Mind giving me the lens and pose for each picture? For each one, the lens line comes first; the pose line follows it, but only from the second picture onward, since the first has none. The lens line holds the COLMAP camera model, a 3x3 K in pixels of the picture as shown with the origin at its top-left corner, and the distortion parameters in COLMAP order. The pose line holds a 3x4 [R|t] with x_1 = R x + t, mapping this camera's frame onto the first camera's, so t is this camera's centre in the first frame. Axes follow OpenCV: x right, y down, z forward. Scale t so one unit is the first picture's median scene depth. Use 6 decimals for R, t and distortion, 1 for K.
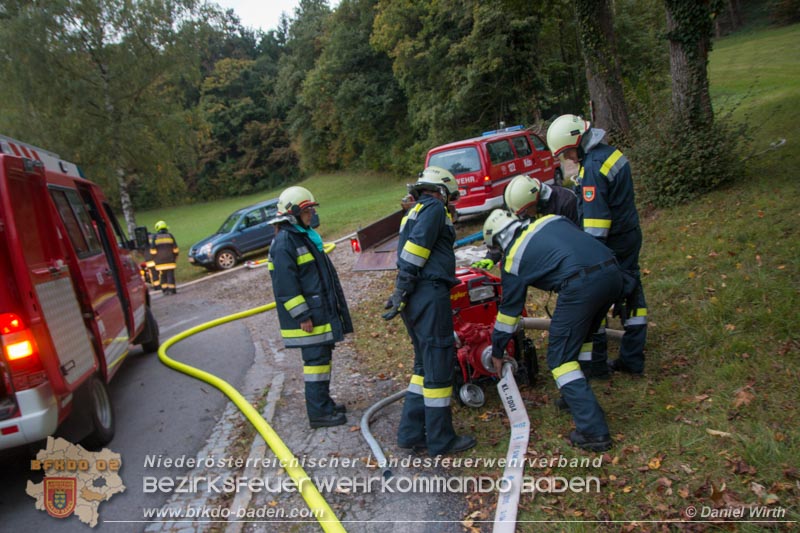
lens RADIAL K [[623.3, 0, 400.9], [0, 623.3, 267.9], [0, 0, 1]] dist [-0.066475, -0.004278]
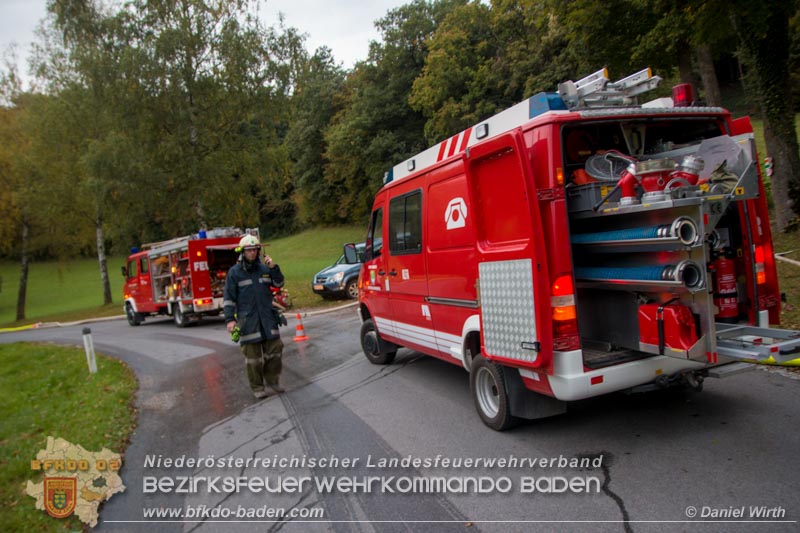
lens RADIAL K [[623.3, 0, 398.4], [0, 623.3, 267.2], [0, 0, 1]] dist [-0.066475, -0.004278]
pose [[0.994795, 0.058194, 0.083645, -0.120778], [-0.049024, 0.992964, -0.107790, 0.022710], [-0.089329, 0.103128, 0.990649, -0.007945]]
